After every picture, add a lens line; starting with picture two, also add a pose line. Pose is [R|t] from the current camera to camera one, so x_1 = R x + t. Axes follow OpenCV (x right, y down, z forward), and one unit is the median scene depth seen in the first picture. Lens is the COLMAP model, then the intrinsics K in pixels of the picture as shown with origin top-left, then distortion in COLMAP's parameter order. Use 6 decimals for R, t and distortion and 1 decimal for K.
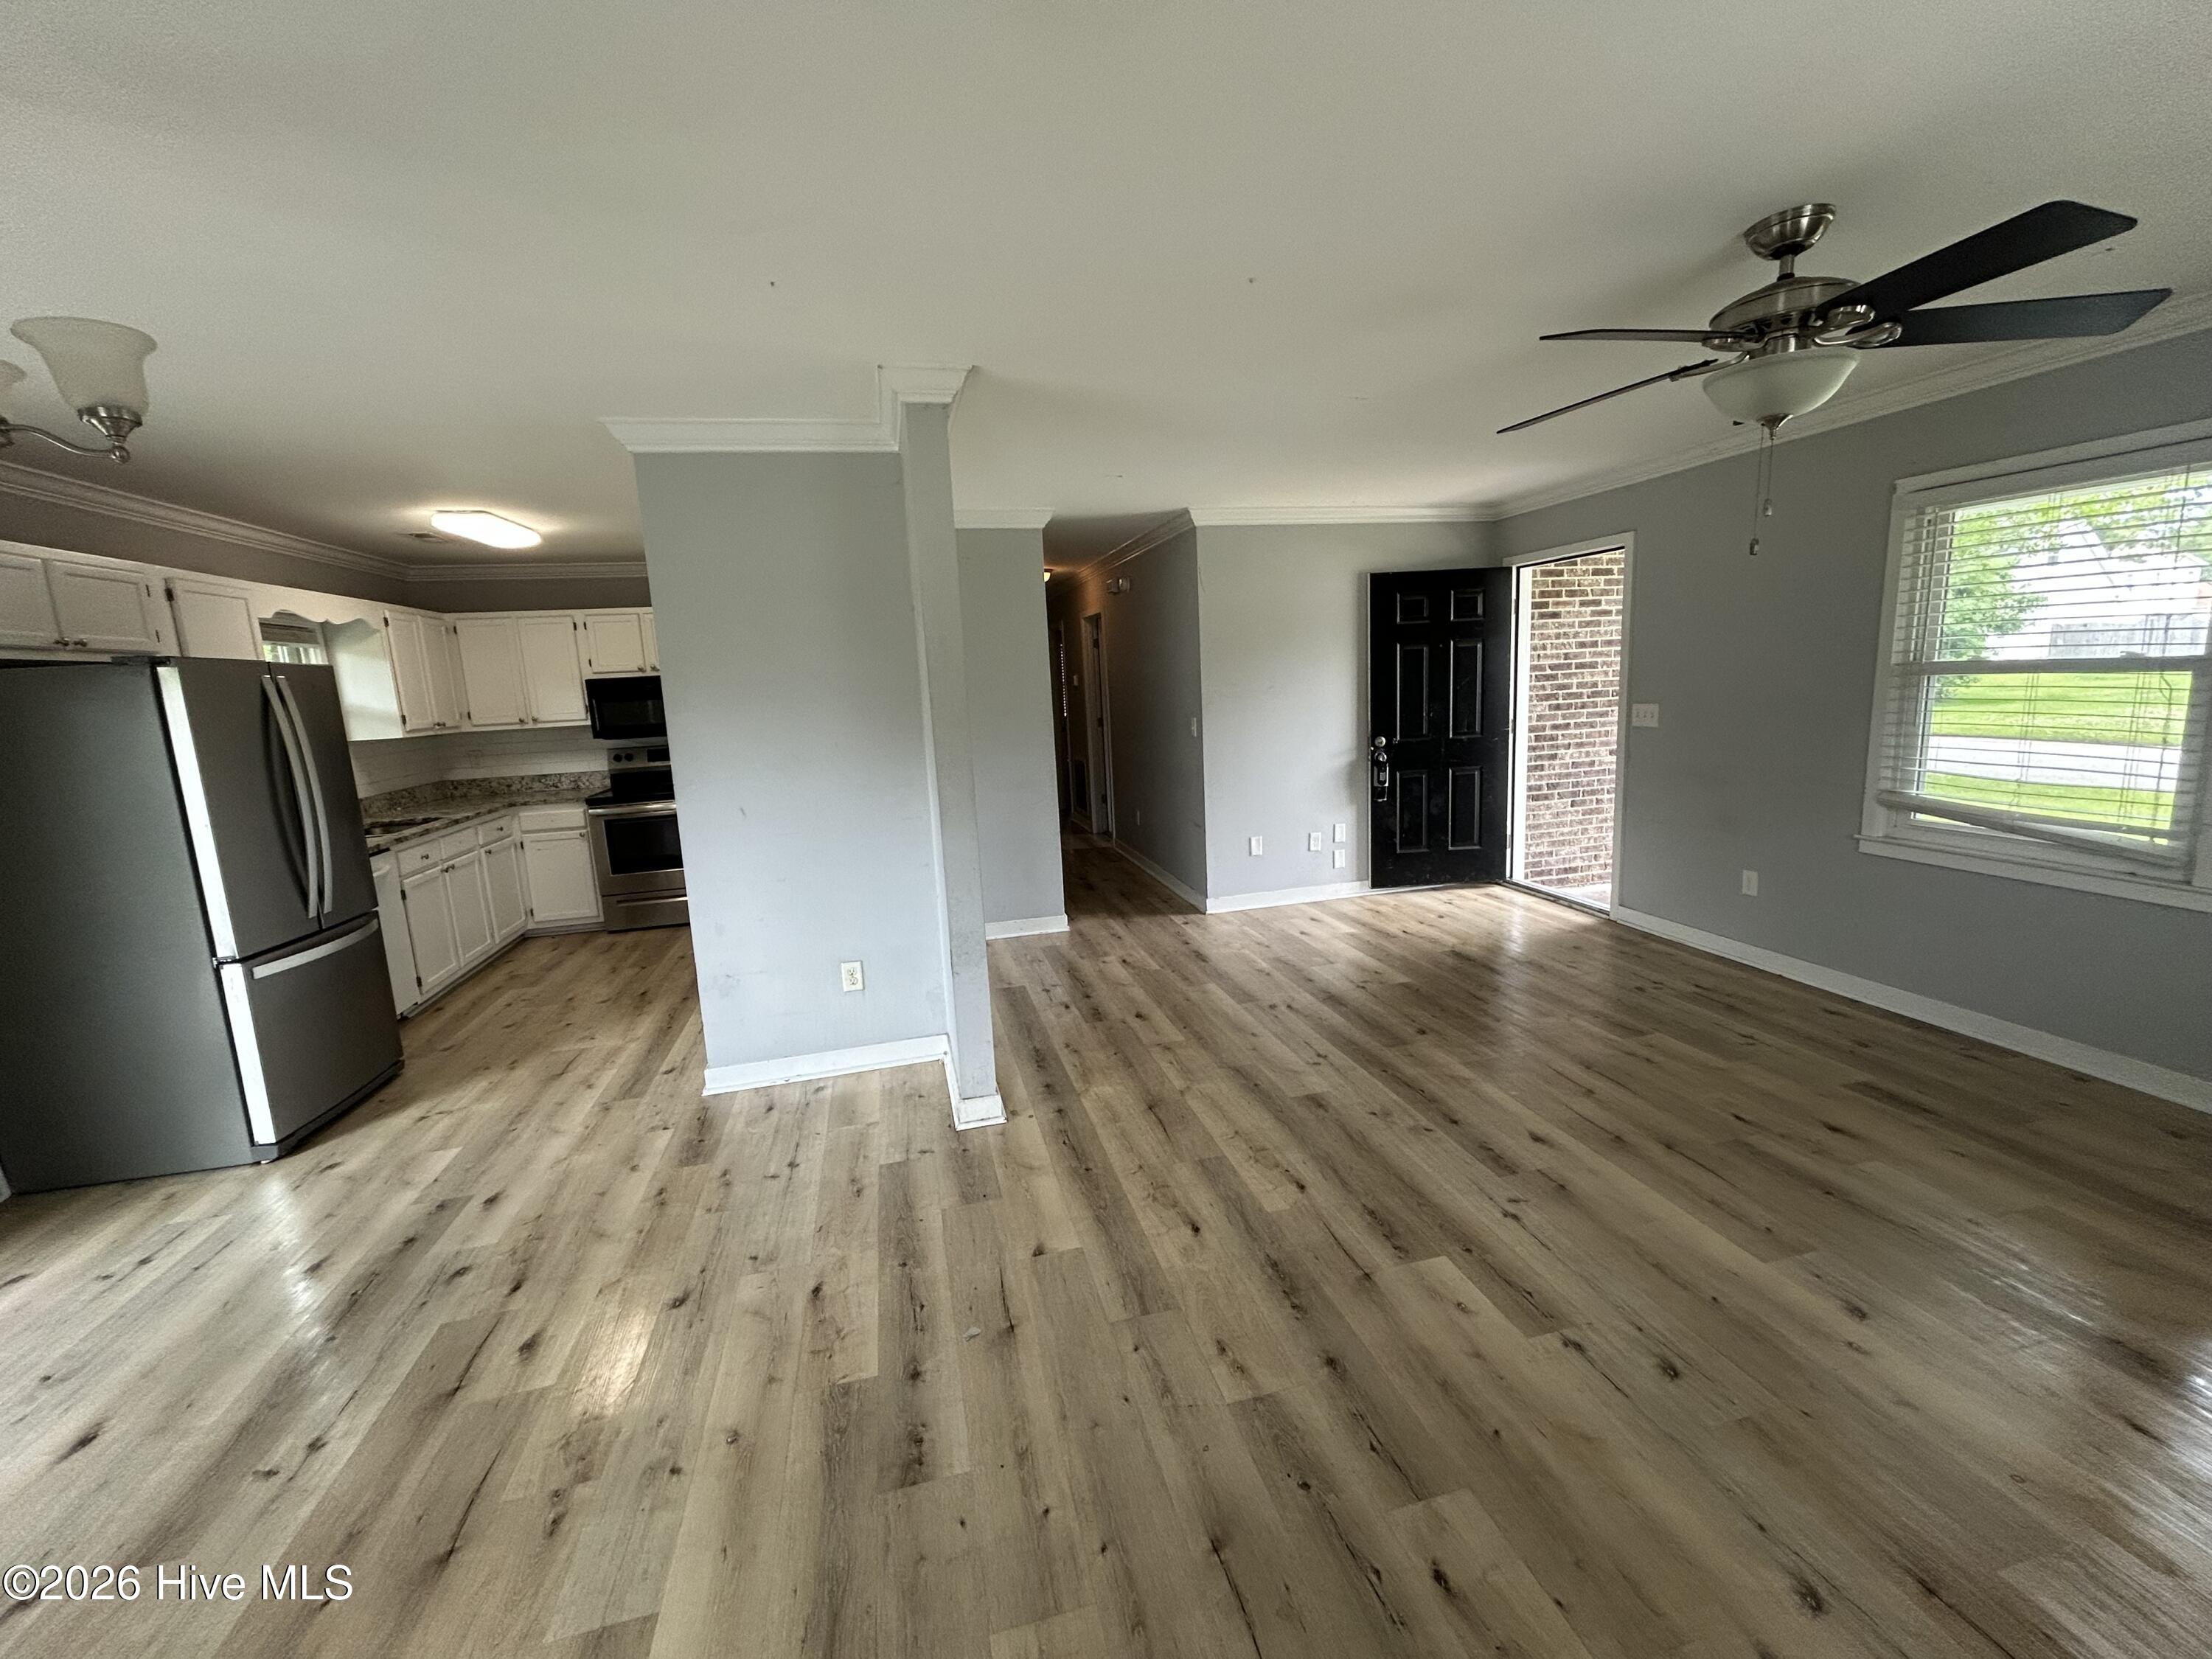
lens RADIAL K [[892.2, 0, 1105.3], [0, 892.2, 830.8], [0, 0, 1]] dist [-0.001501, 0.000819]
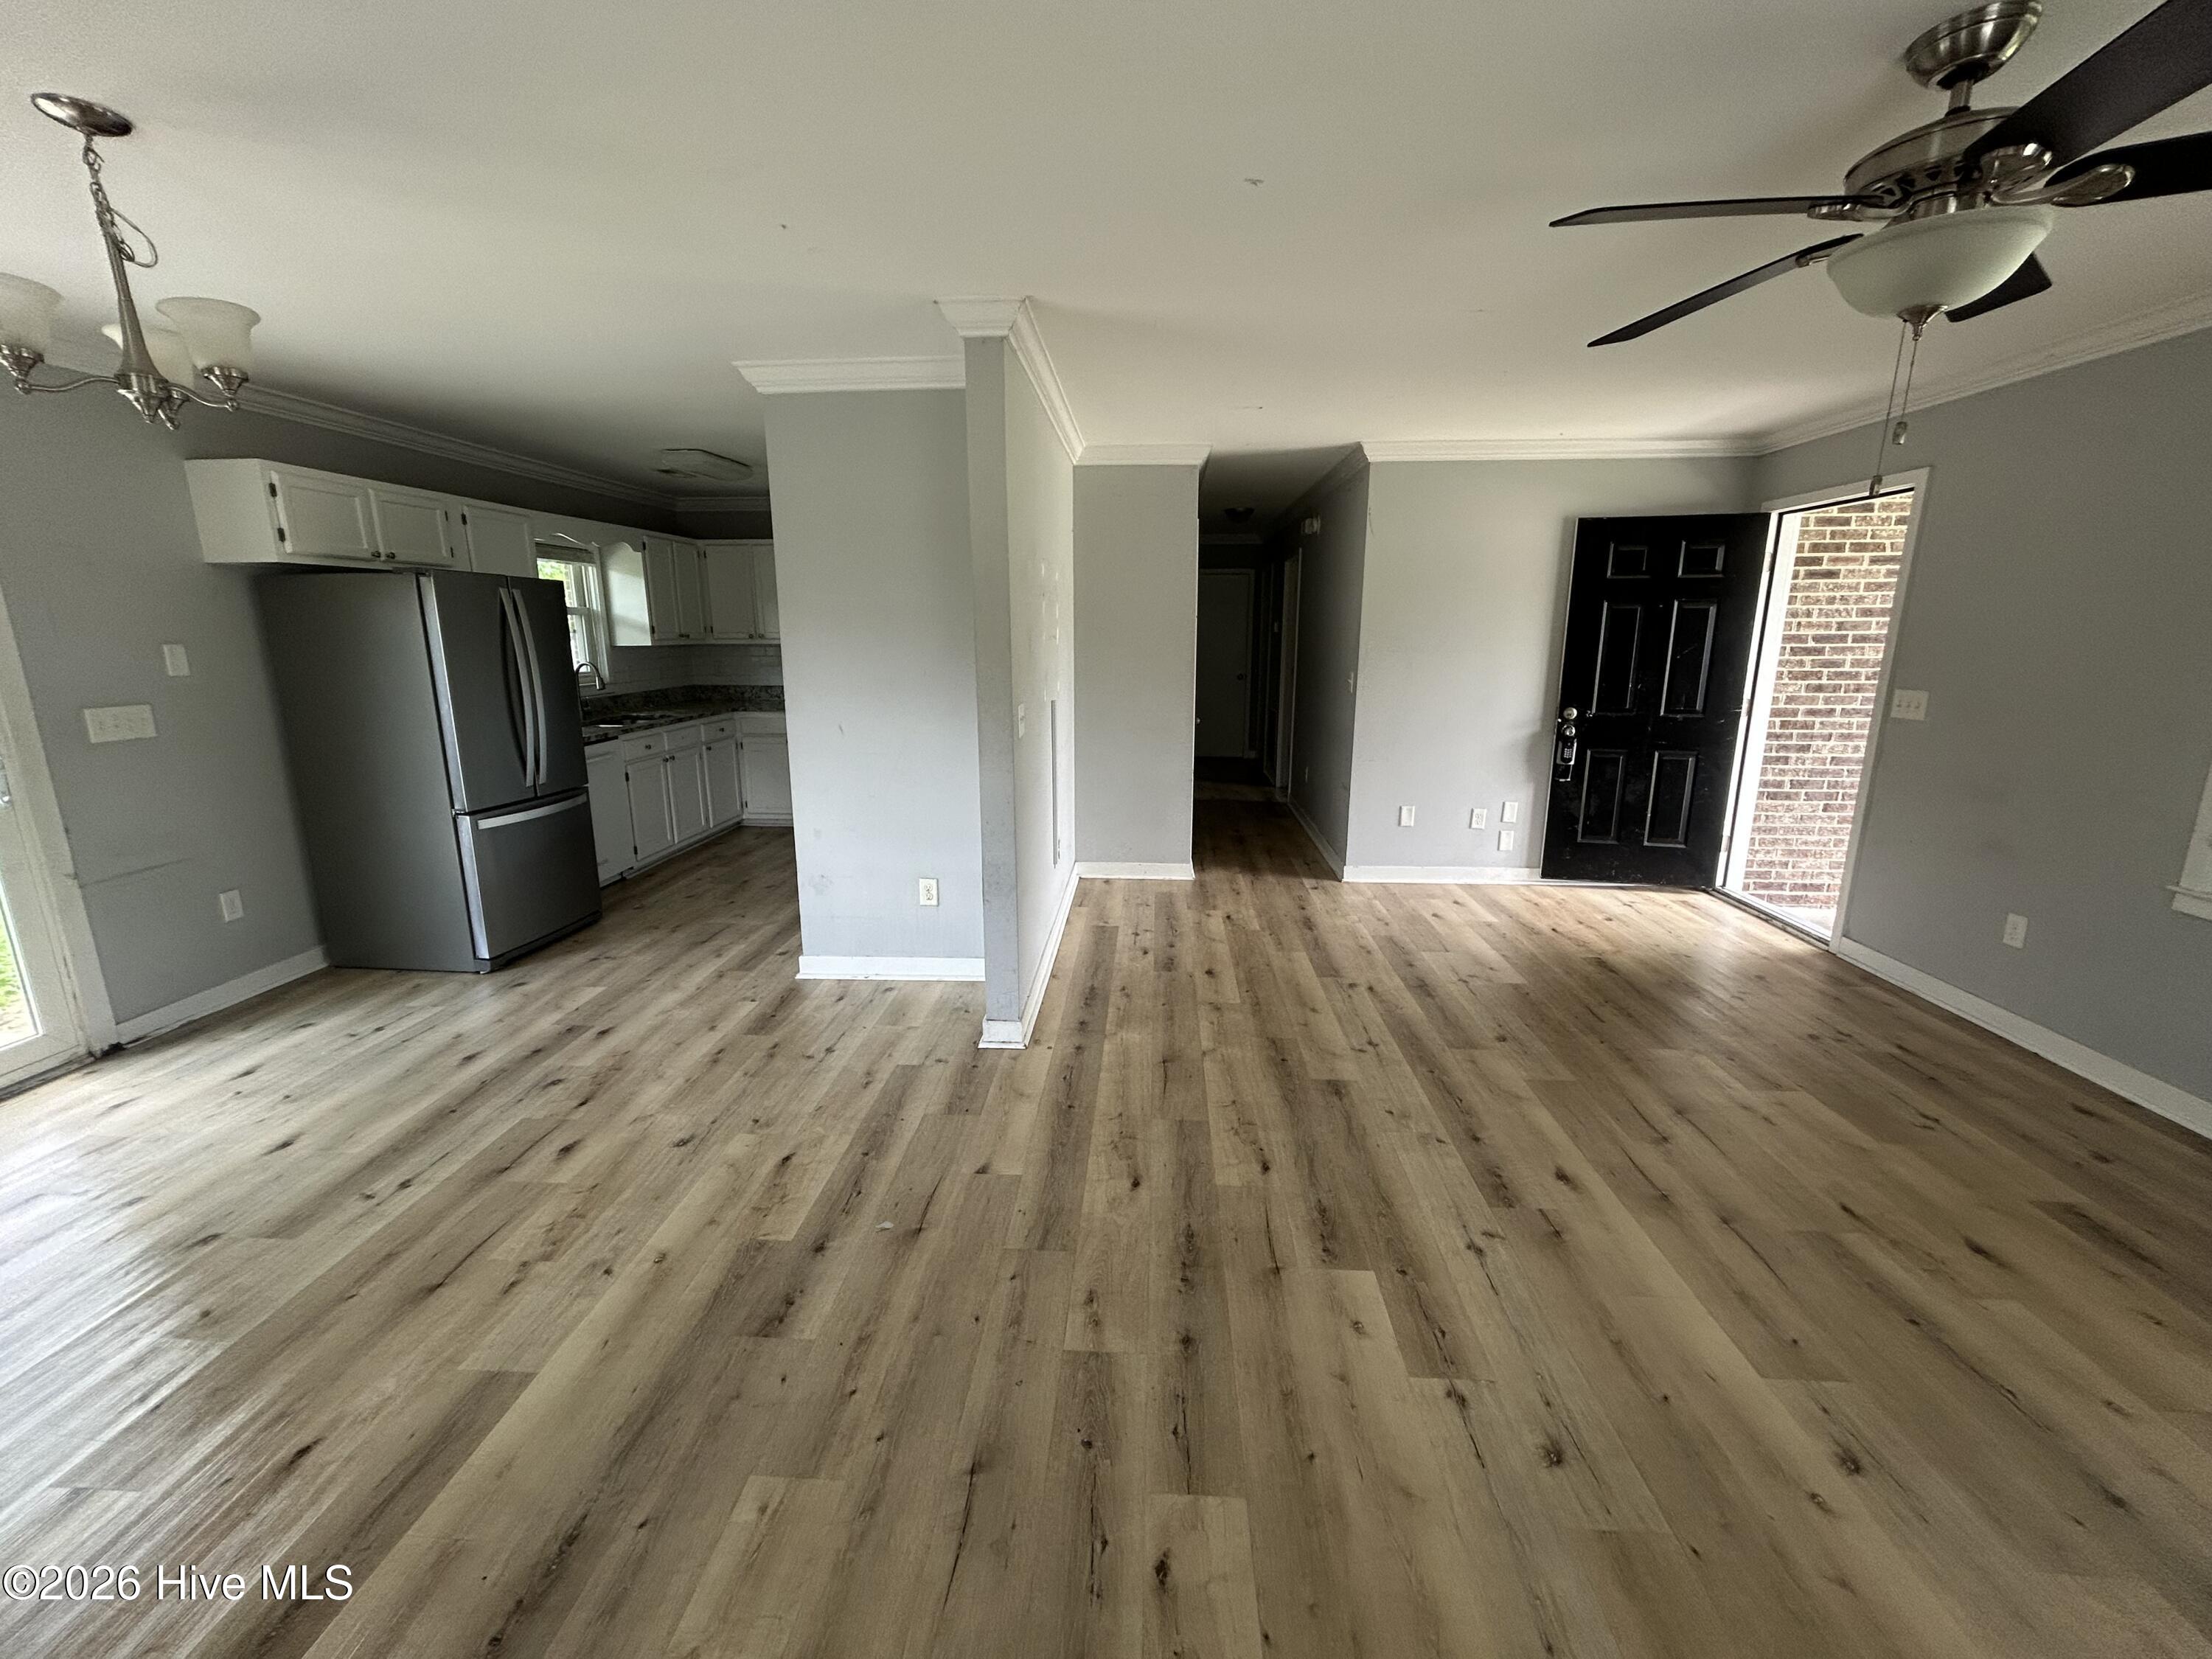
lens RADIAL K [[892.2, 0, 1103.6], [0, 892.2, 831.2], [0, 0, 1]] dist [-0.001501, 0.000819]
pose [[0.952634, 0.114755, -0.281638, 0.243604], [-0.097214, 0.992393, 0.075531, -0.012612], [0.288163, -0.044574, 0.956543, 0.044522]]
